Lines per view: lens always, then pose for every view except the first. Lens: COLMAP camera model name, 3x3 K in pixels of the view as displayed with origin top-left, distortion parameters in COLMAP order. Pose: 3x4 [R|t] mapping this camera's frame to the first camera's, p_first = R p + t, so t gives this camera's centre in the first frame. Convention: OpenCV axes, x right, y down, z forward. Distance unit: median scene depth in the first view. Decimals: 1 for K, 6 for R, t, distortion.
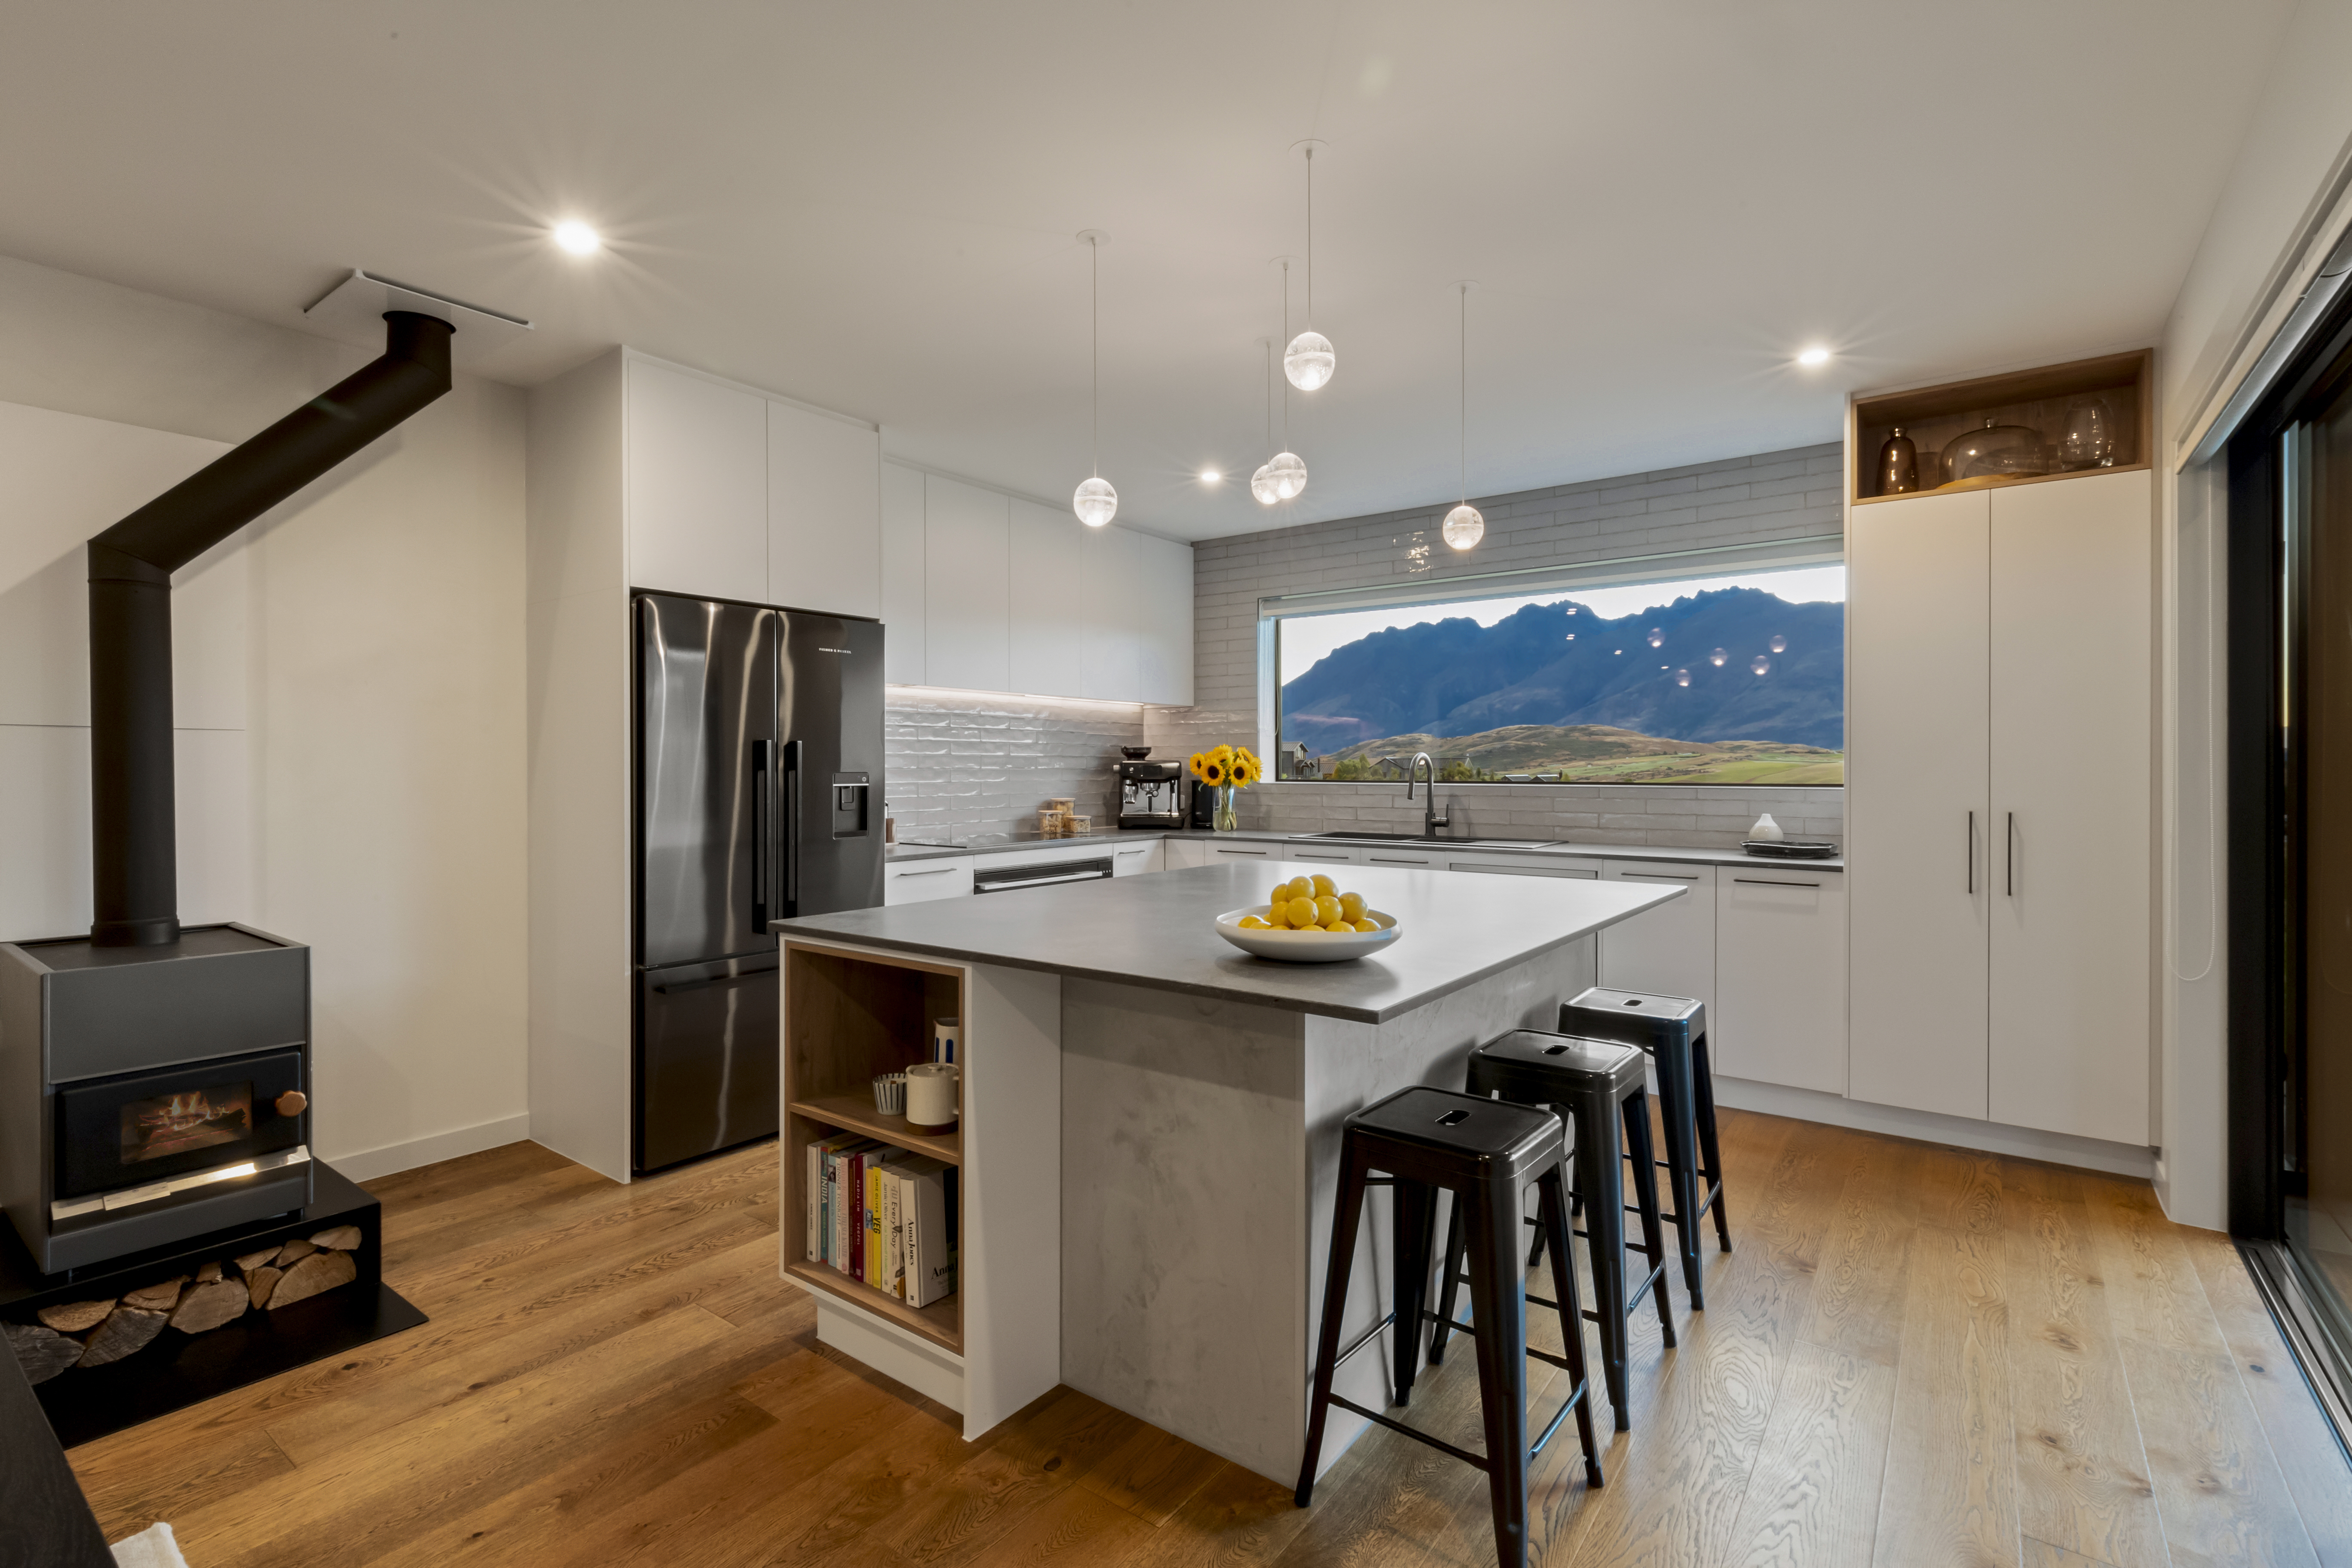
lens RADIAL K [[1089.6, 0, 1173.7], [0, 1089.6, 770.3], [0, 0, 1]] dist [-0.000275, -0.000396]
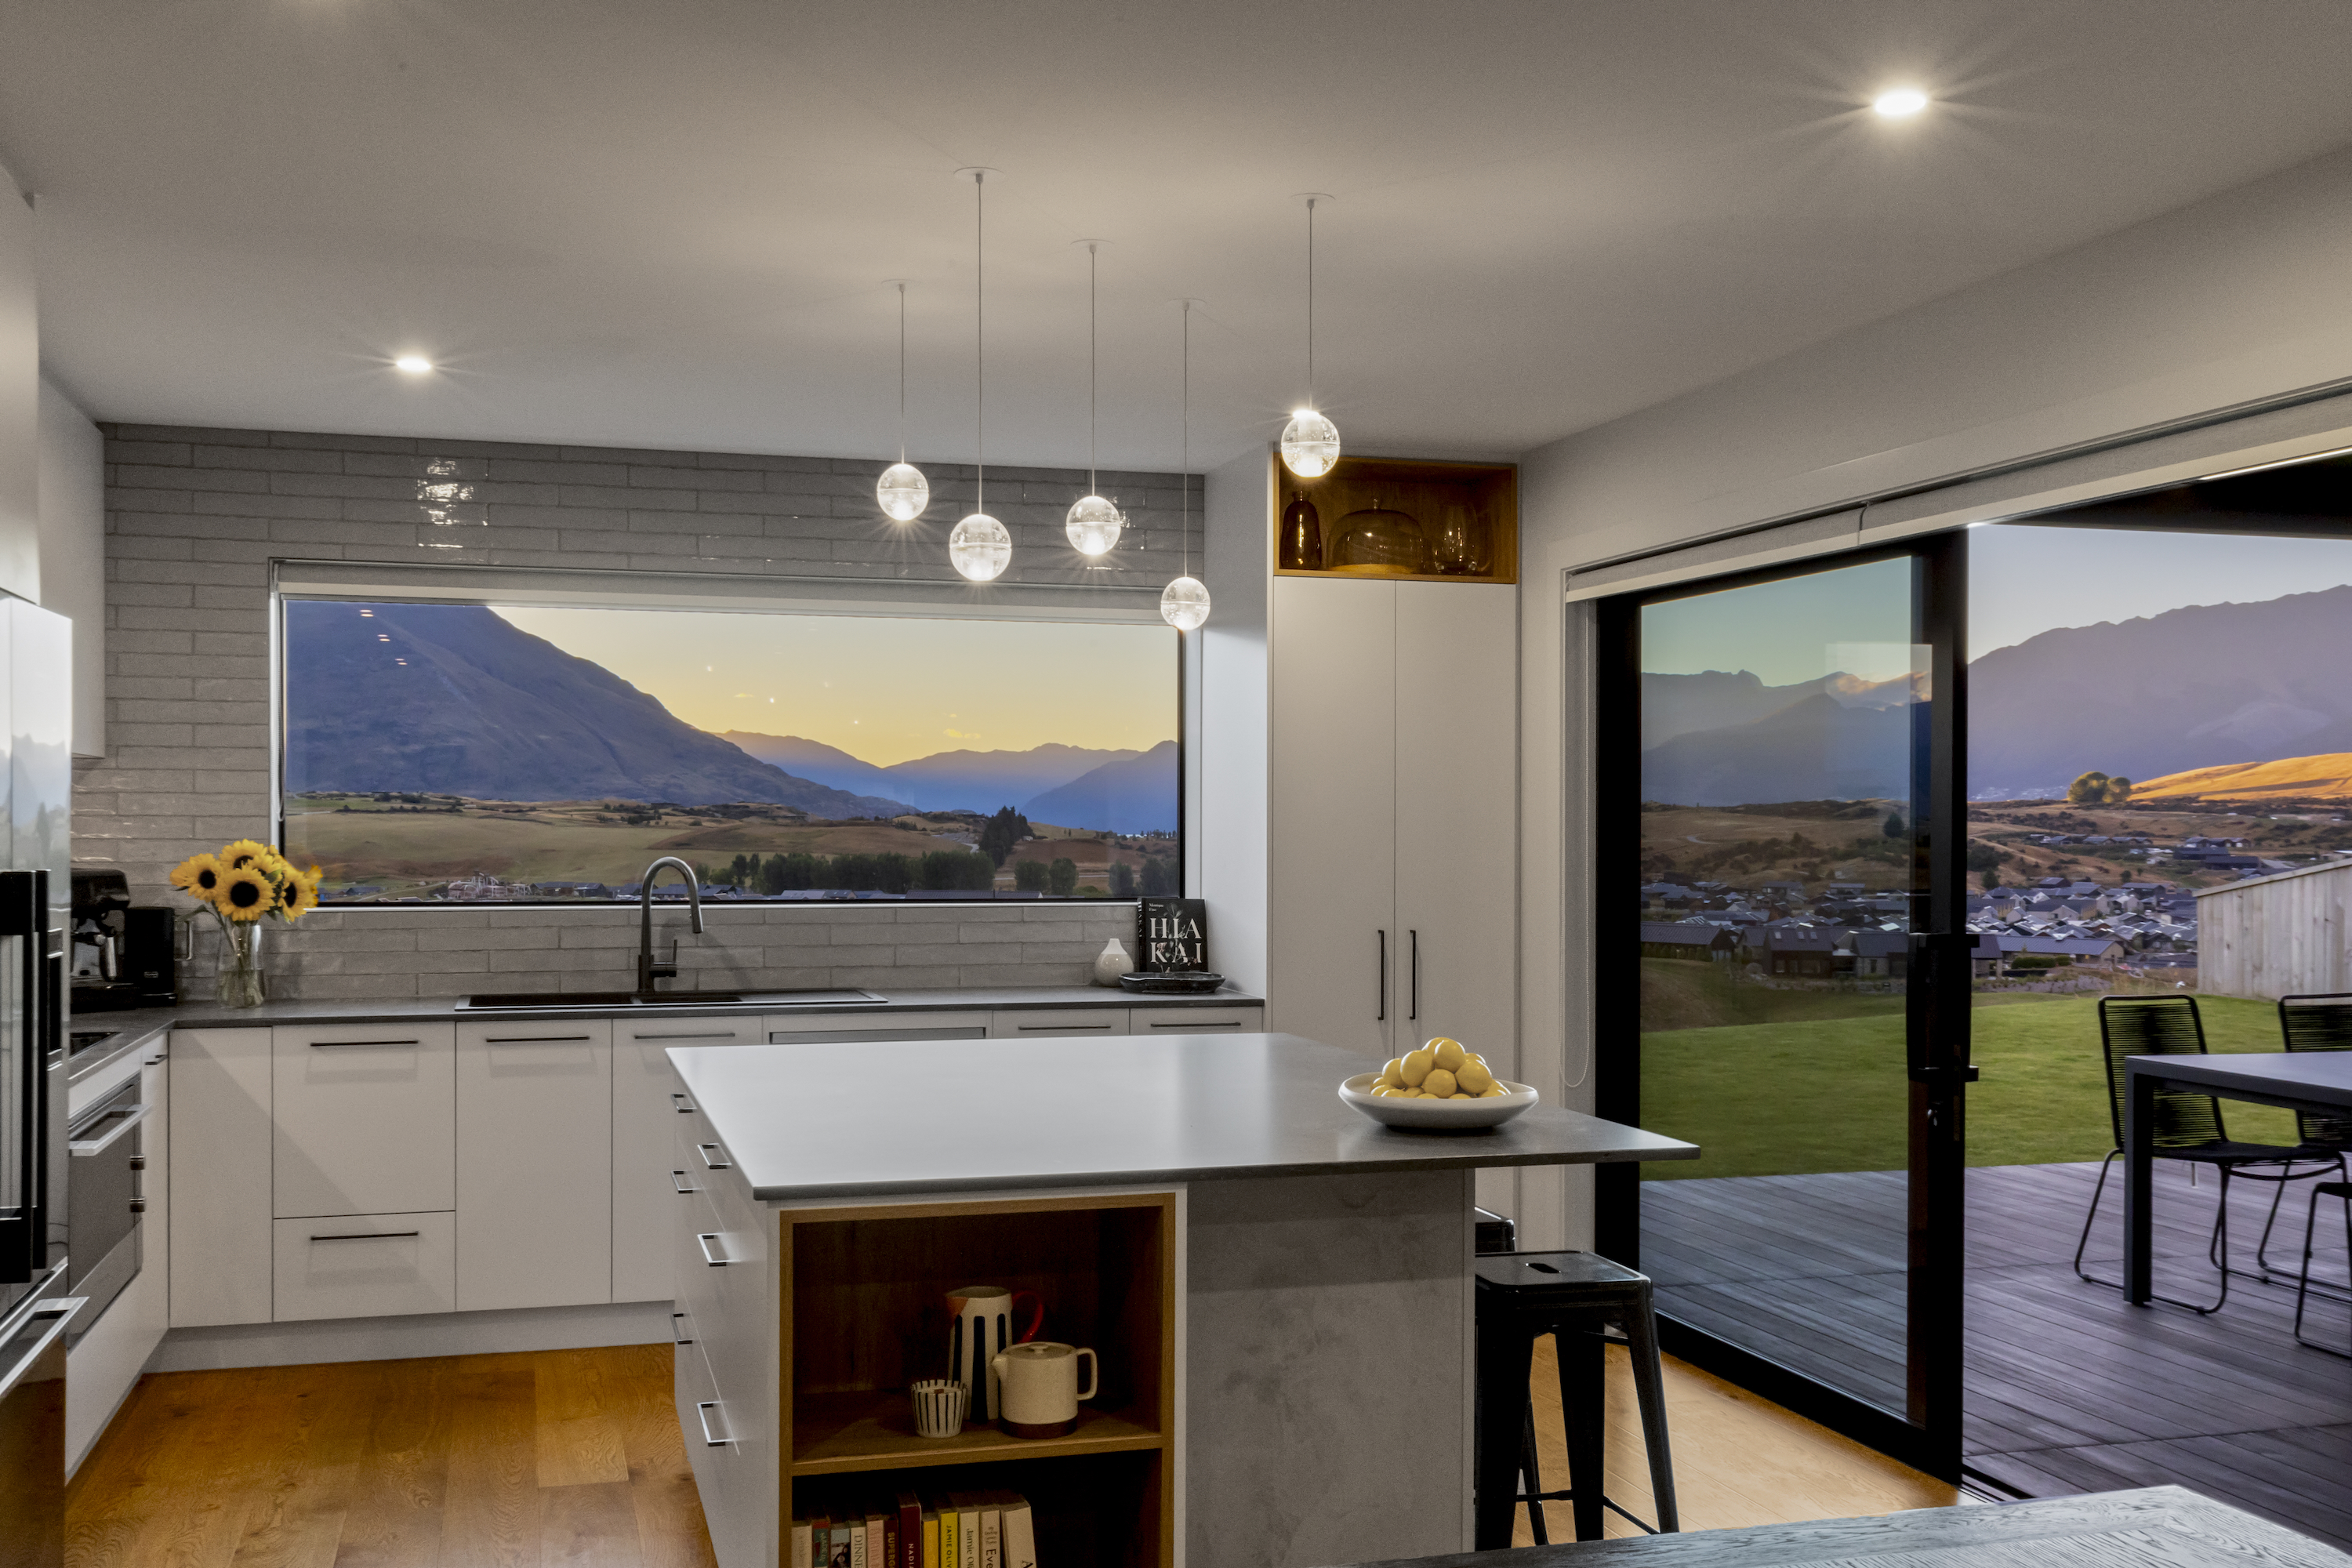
lens RADIAL K [[2208.5, 0, 1174.1], [0, 2208.5, 846.1], [0, 0, 1]] dist [0.007523, 0.003195]
pose [[0.599092, -0.005096, 0.800664, -0.863785], [-0.001577, 0.999970, 0.007545, -0.047470], [-0.800679, -0.005783, 0.599066, 0.027711]]
